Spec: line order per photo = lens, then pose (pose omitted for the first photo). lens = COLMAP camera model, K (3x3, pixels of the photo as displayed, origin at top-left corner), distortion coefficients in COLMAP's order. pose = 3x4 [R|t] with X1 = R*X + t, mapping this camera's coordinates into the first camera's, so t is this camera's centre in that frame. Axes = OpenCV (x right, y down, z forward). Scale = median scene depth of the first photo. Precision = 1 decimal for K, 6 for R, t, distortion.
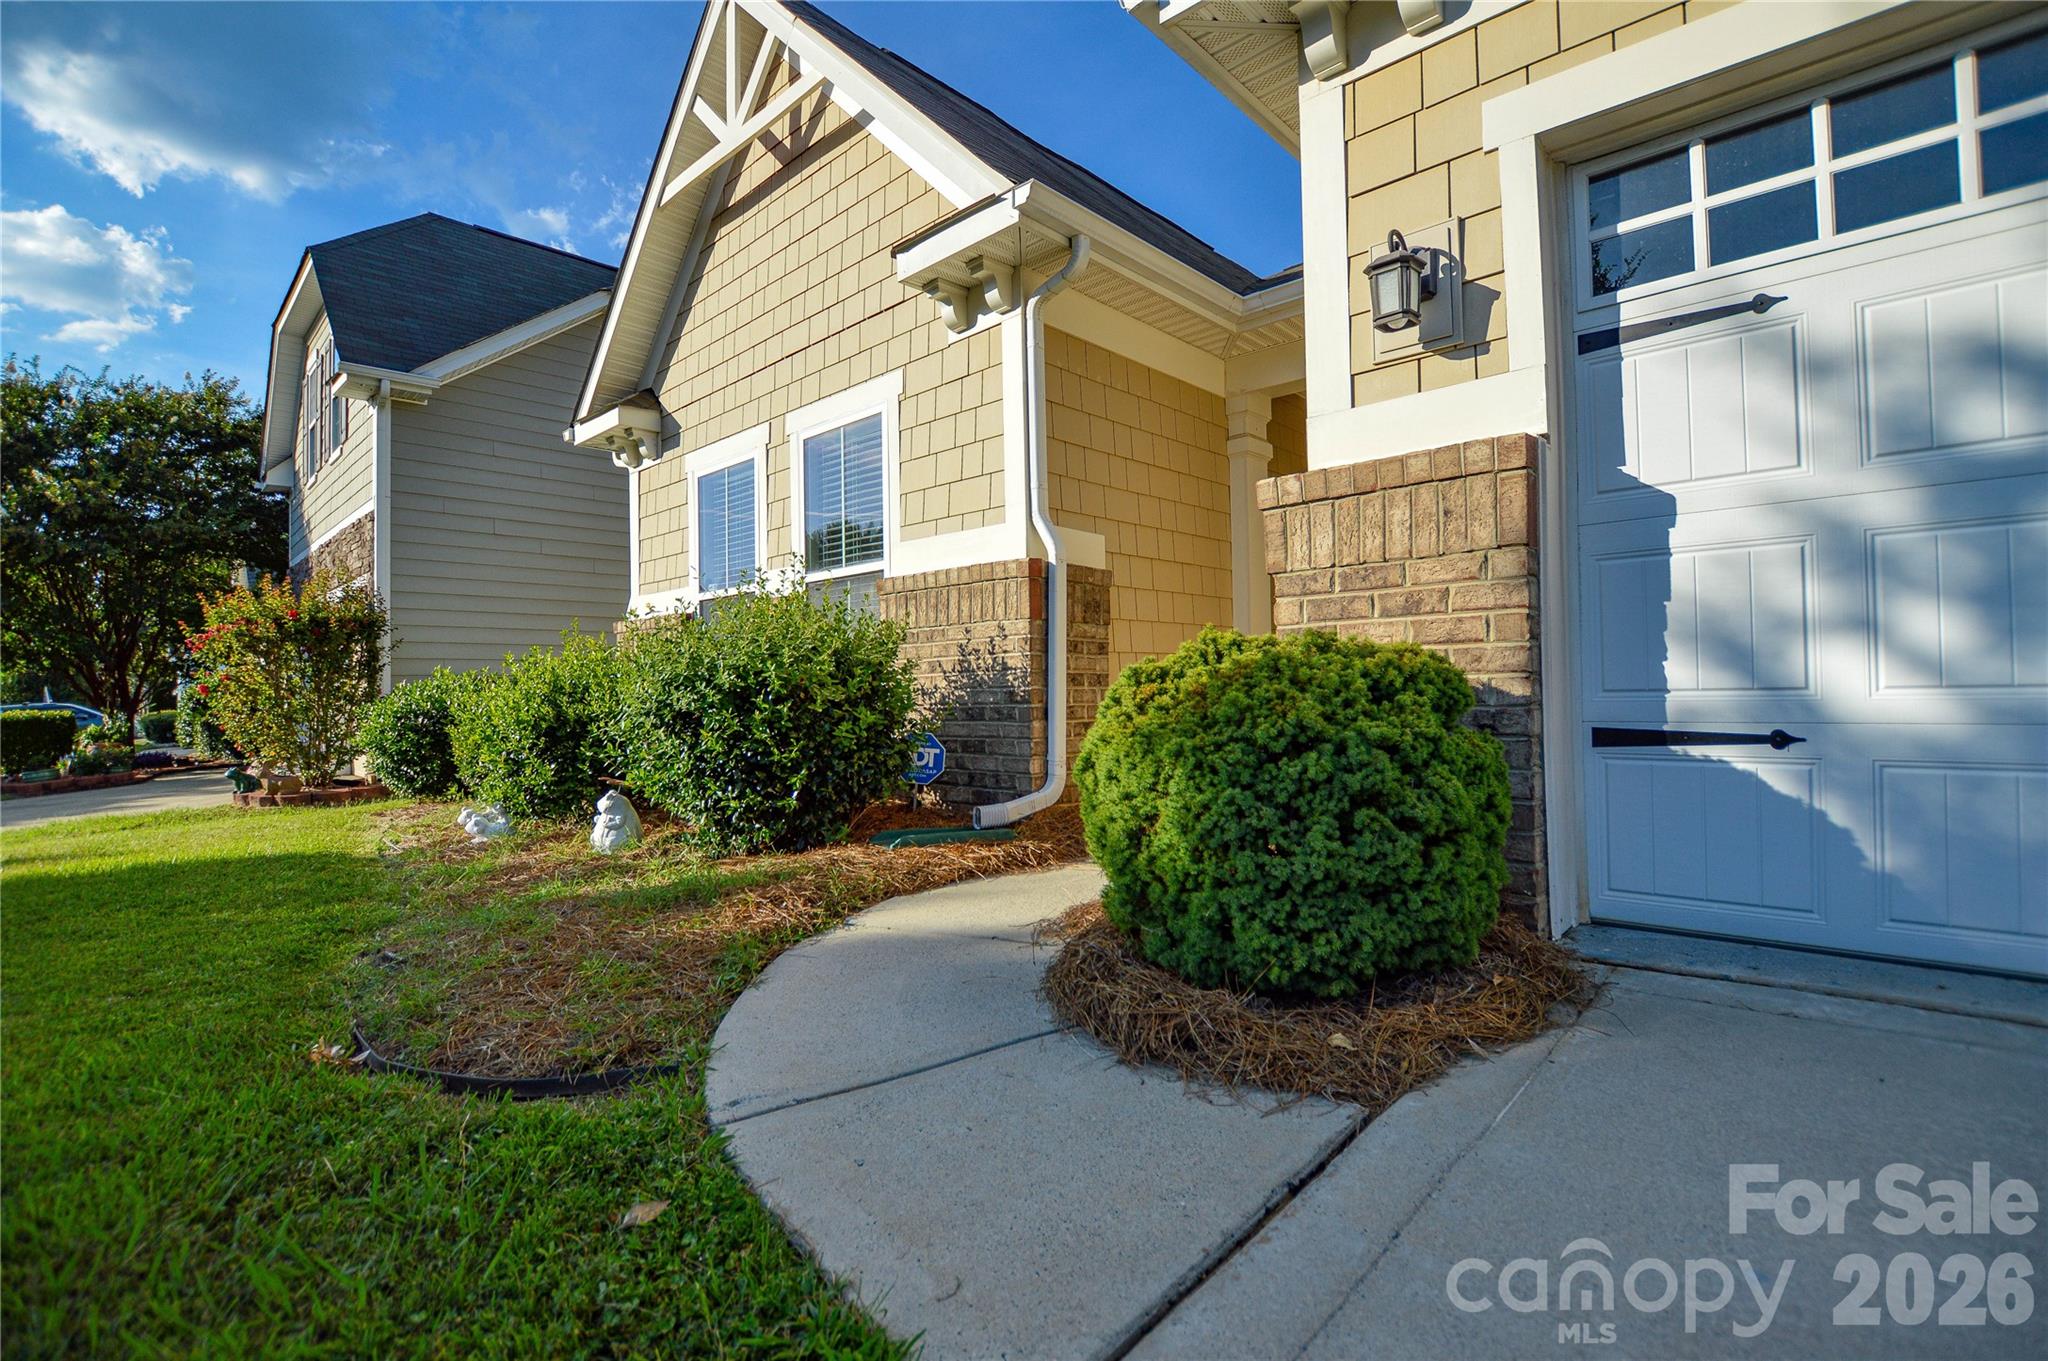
lens RADIAL K [[923.9, 0, 1029.9], [0, 923.9, 674.8], [0, 0, 1]] dist [-0.031191, 0.001901]
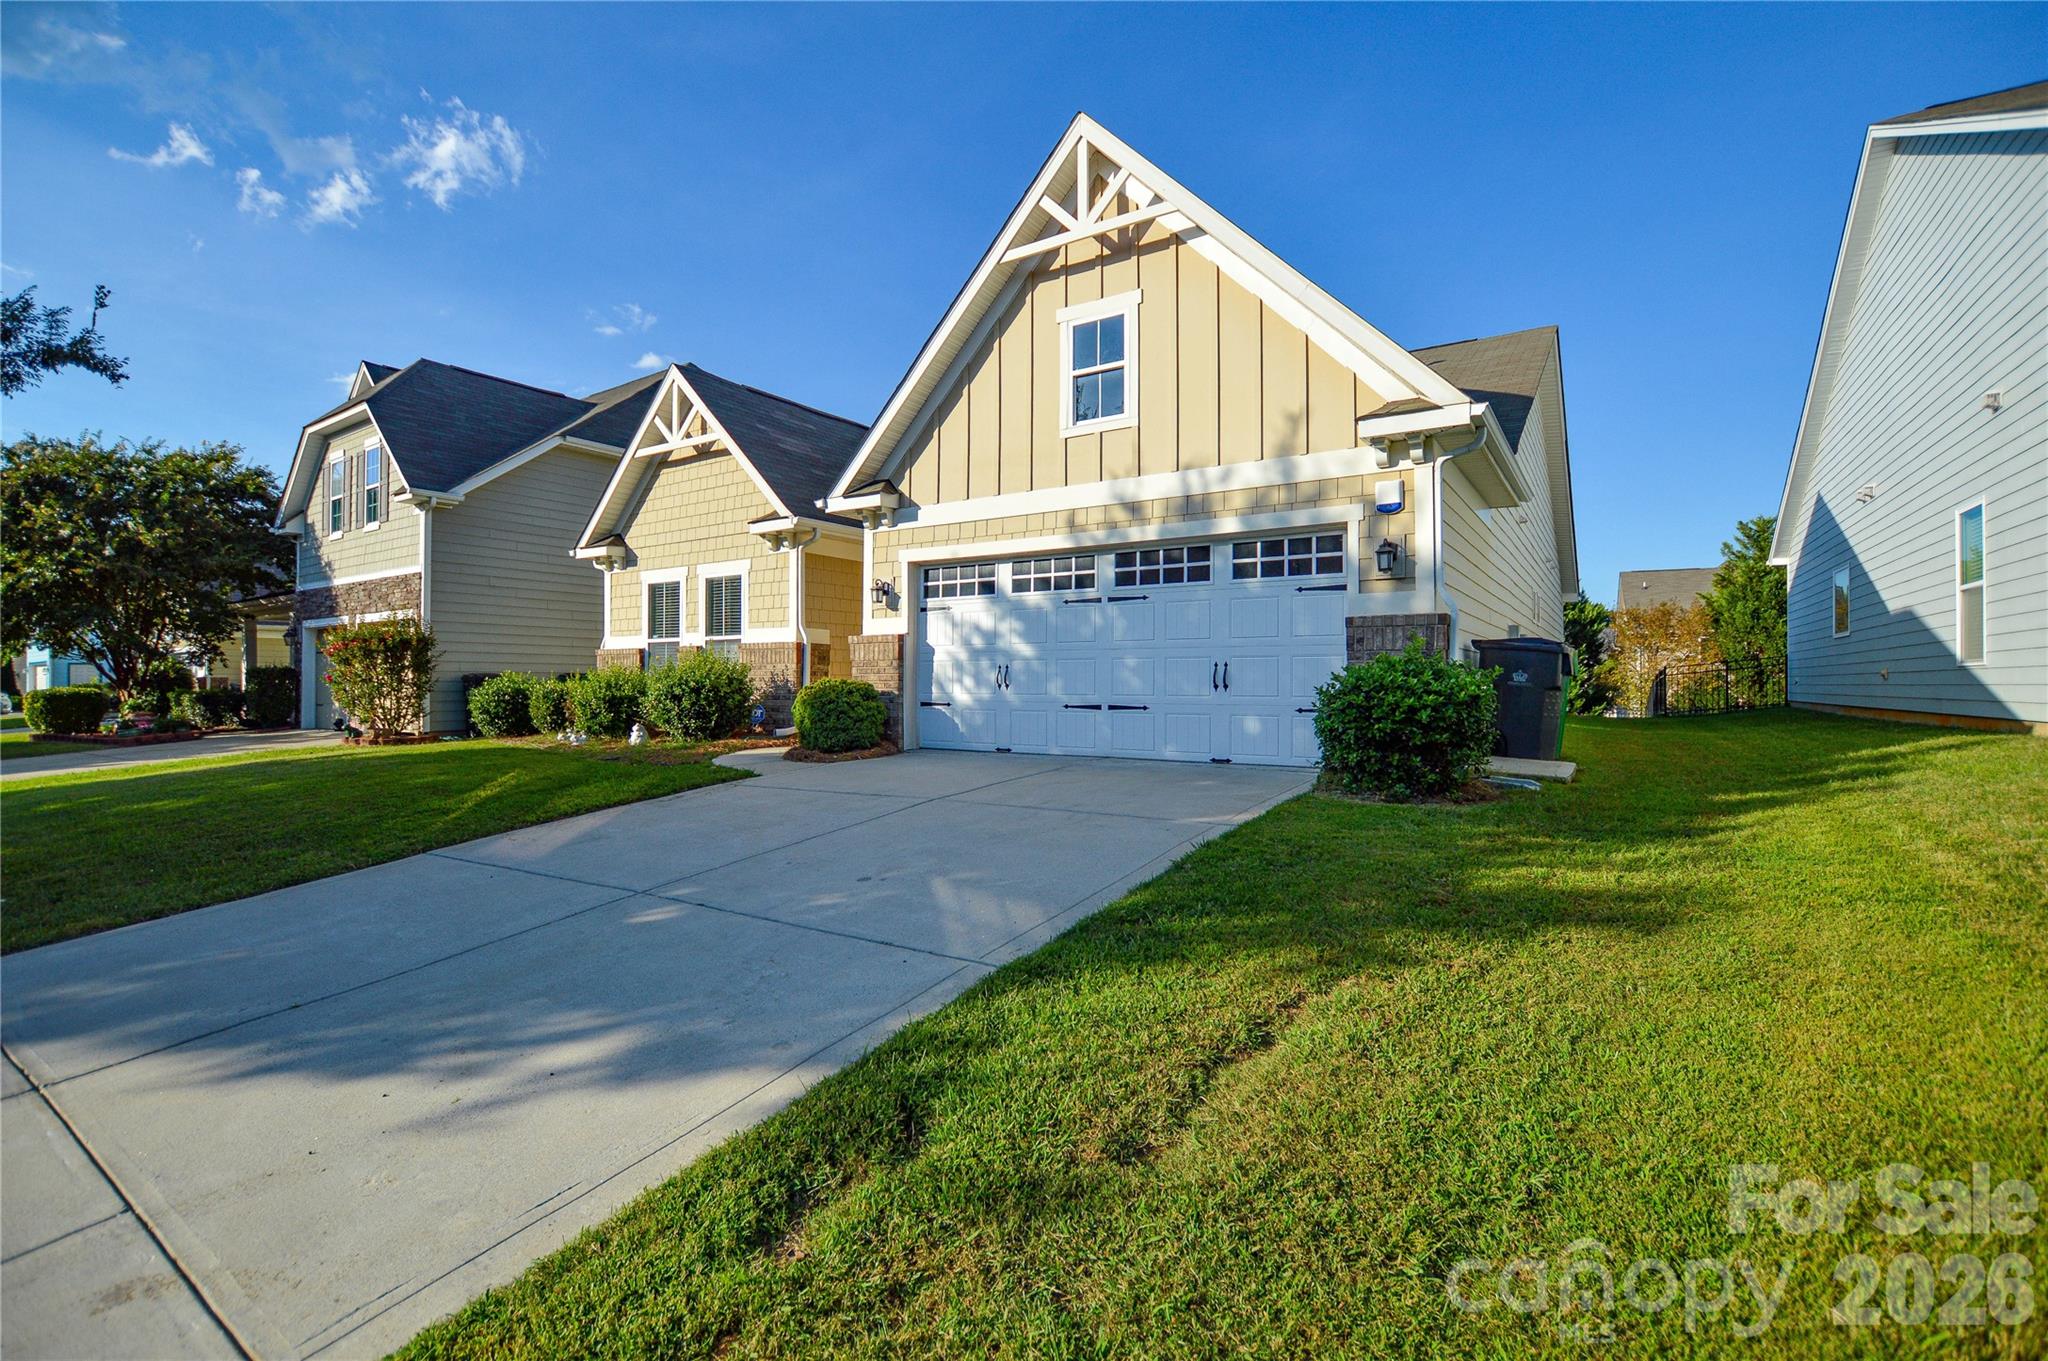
lens RADIAL K [[923.9, 0, 1012.9], [0, 923.9, 682.2], [0, 0, 1]] dist [-0.031191, 0.001901]
pose [[0.987340, 0.020296, 0.157313, 0.202542], [-0.022497, 0.999672, 0.012225, -0.052355], [-0.157013, -0.015609, 0.987473, -1.802998]]
